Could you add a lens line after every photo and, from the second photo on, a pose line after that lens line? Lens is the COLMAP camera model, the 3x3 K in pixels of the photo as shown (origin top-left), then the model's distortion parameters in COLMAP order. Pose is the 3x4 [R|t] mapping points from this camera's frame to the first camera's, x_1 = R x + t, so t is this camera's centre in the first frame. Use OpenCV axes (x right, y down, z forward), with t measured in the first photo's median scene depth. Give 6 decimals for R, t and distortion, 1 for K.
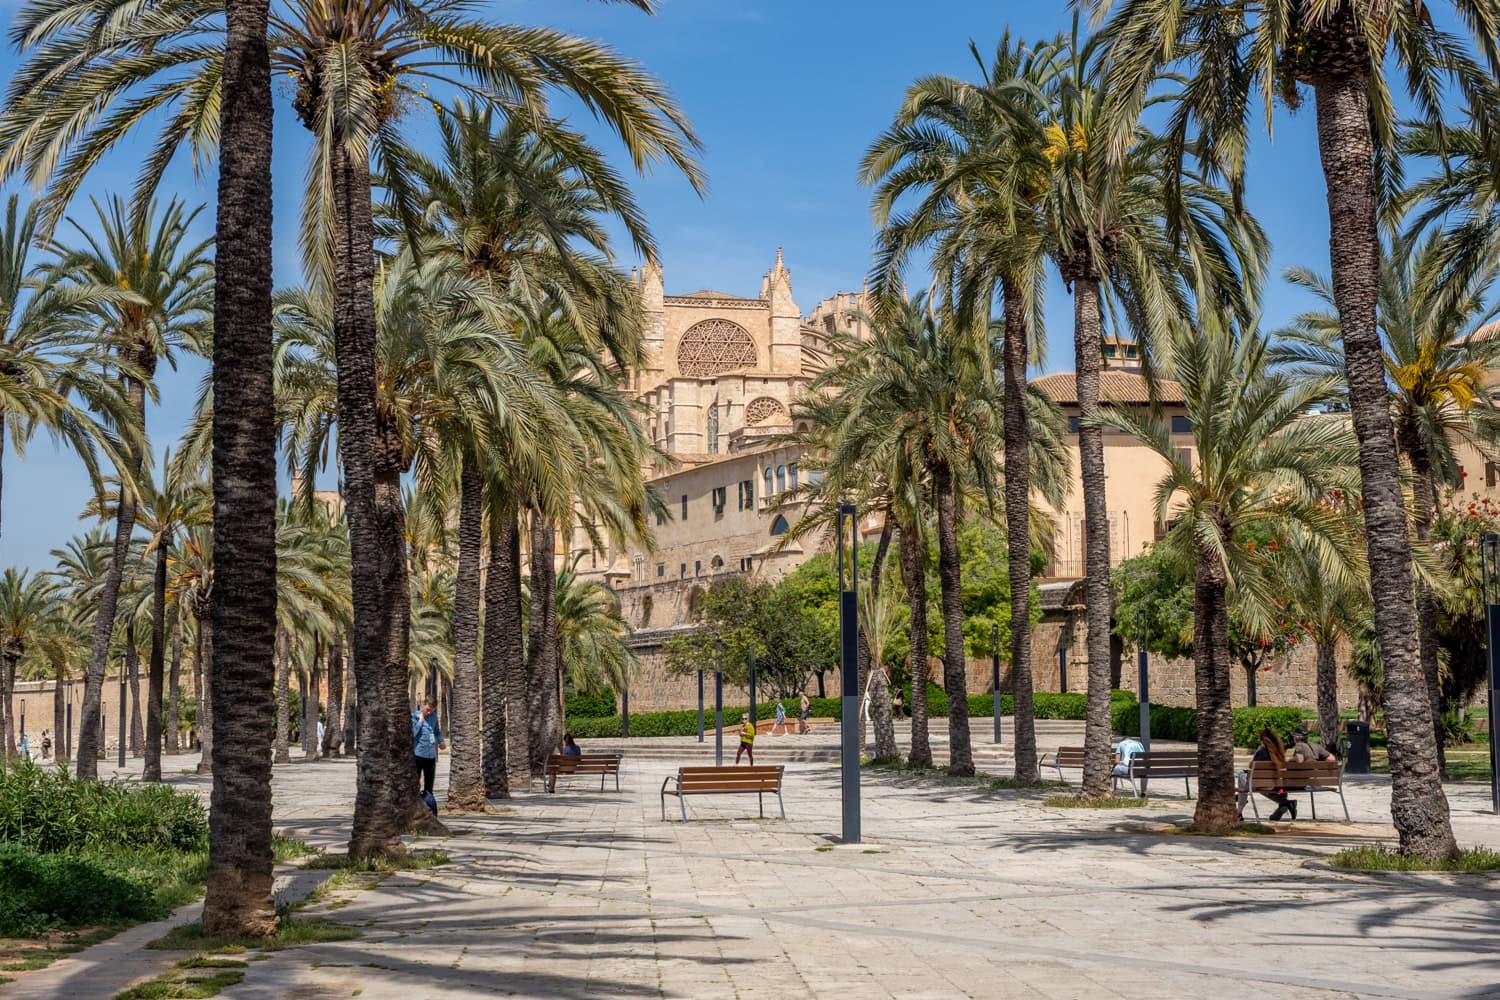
lens RADIAL K [[2380.7, 0, 750.0], [0, 2380.7, 500.0], [0, 0, 1]] dist [-0.006485, -0.007827]
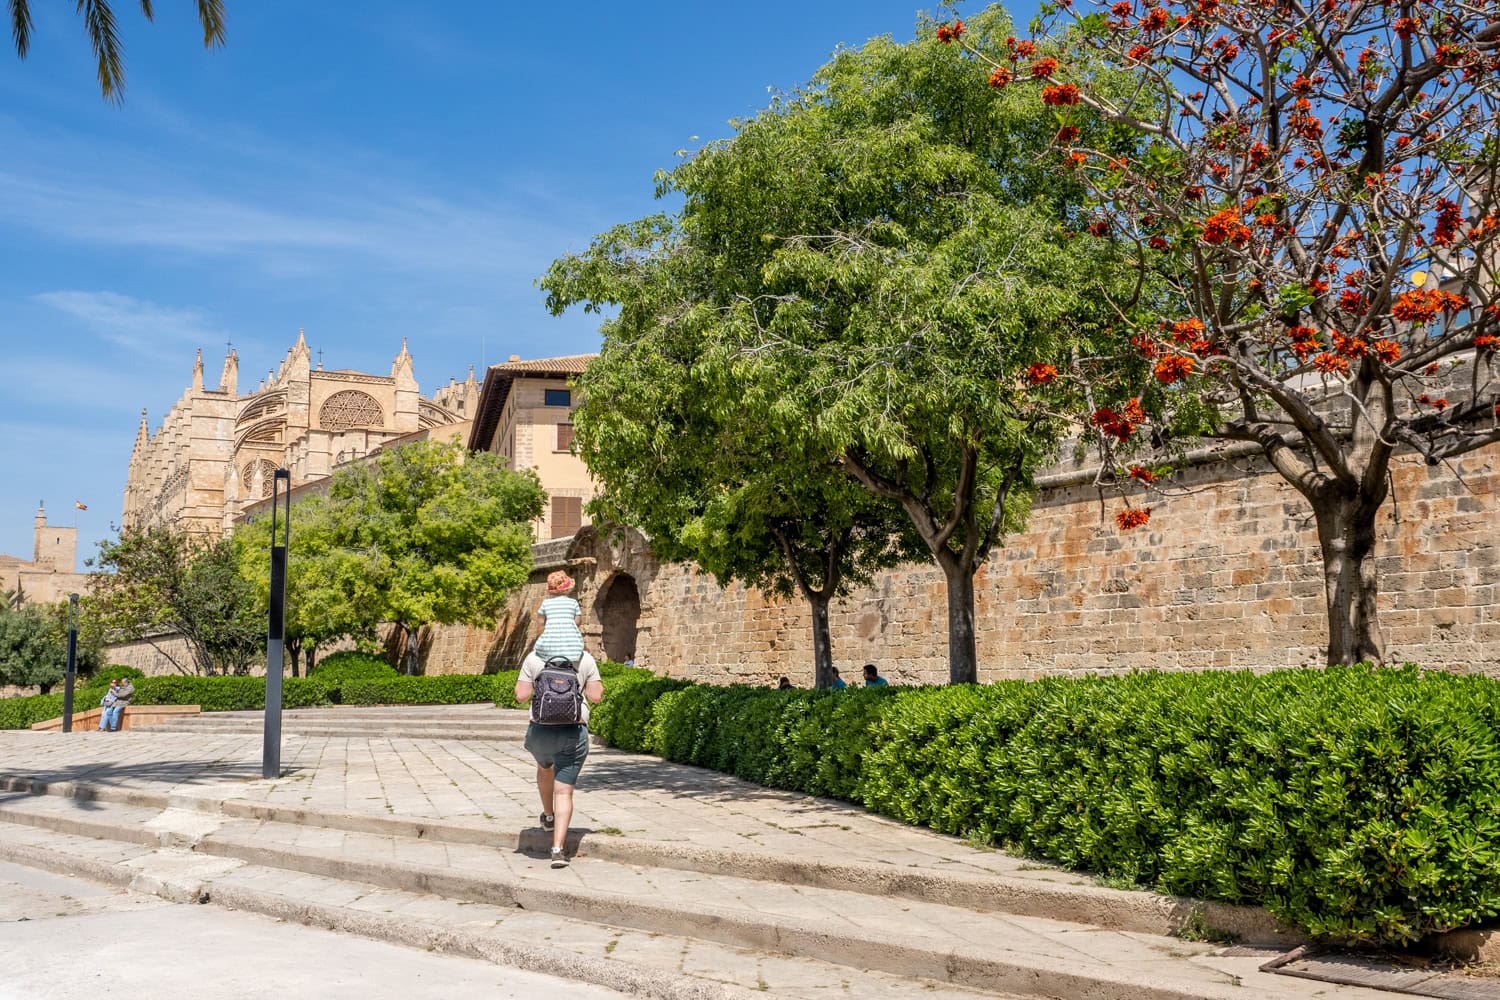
lens RADIAL K [[1401.0, 0, 750.0], [0, 1401.0, 500.0], [0, 0, 1]] dist [0.000965, 0.000391]
pose [[0.976669, 0.033038, 0.212191, 0.095035], [-0.021999, 0.998289, -0.054175, 0.049761], [-0.213618, 0.048243, 0.975725, 0.557083]]
